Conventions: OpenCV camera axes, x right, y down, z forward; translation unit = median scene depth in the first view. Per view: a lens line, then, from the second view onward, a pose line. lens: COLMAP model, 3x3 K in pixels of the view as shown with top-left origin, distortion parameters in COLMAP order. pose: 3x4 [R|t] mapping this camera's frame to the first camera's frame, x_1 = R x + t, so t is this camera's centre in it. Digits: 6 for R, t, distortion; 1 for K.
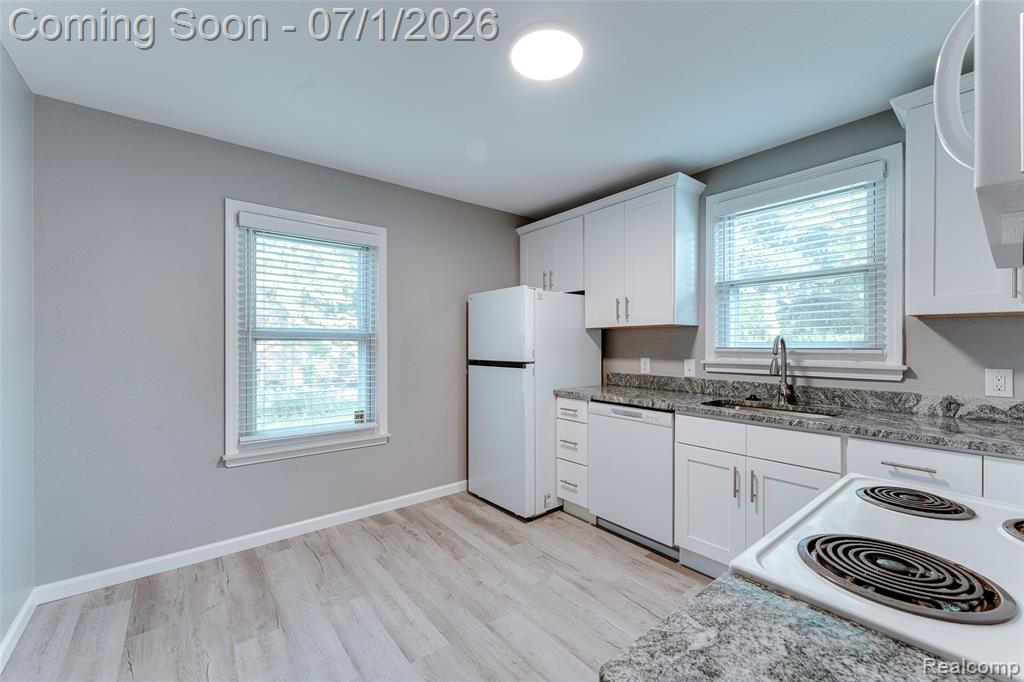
lens RADIAL K [[417.9, 0, 507.1], [0, 417.9, 342.6], [0, 0, 1]] dist [-0.000640, -0.000126]
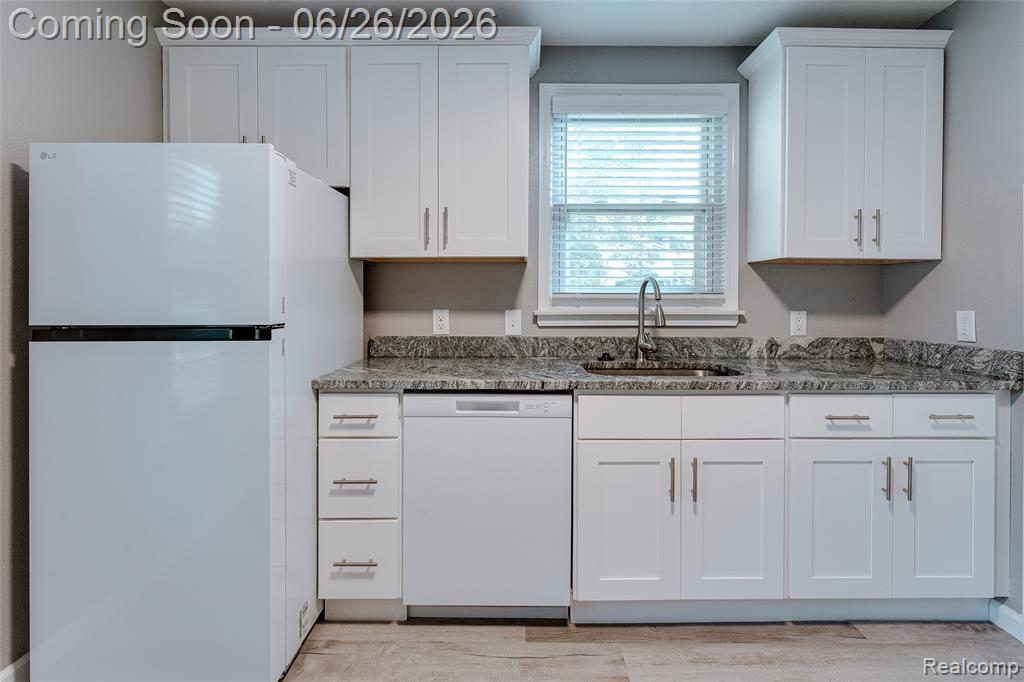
lens RADIAL K [[483.0, 0, 521.2], [0, 483.0, 293.4], [0, 0, 1]] dist [-0.001699, -0.000139]
pose [[0.617382, 0.003492, 0.786656, -0.222488], [-0.004803, 0.999988, -0.000670, 0.015766], [-0.786649, -0.003365, 0.617392, 0.591870]]
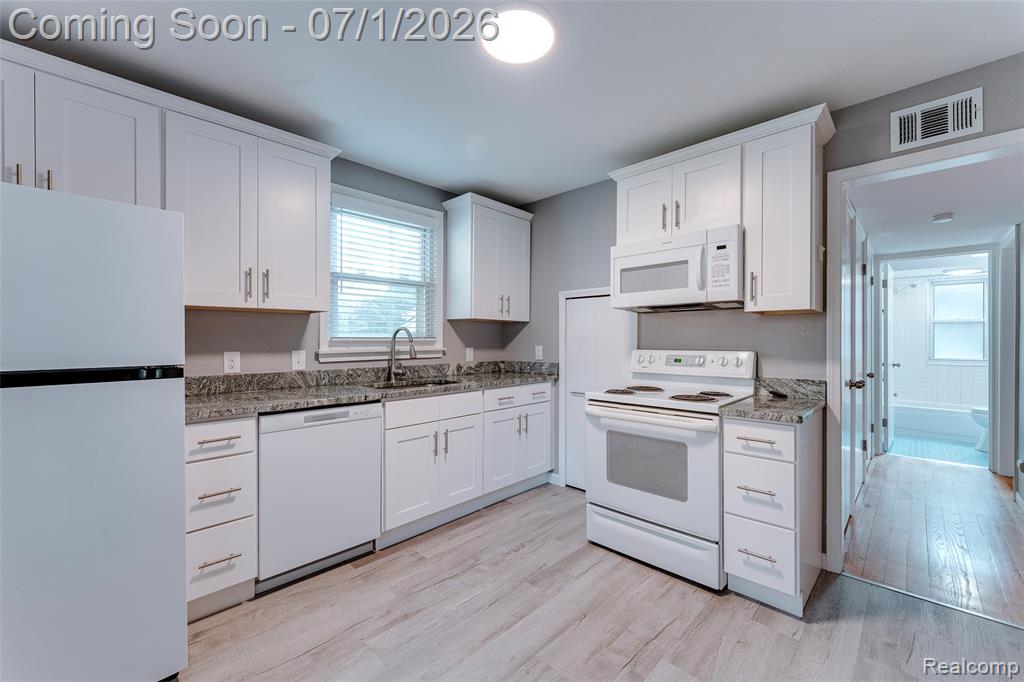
lens RADIAL K [[417.9, 0, 517.8], [0, 417.9, 340.6], [0, 0, 1]] dist [-0.000640, -0.000126]
pose [[-0.145680, -0.004598, 0.989321, -0.619362], [-0.004183, 0.999983, 0.004032, 0.015839], [-0.989323, -0.003551, -0.145696, 0.800303]]
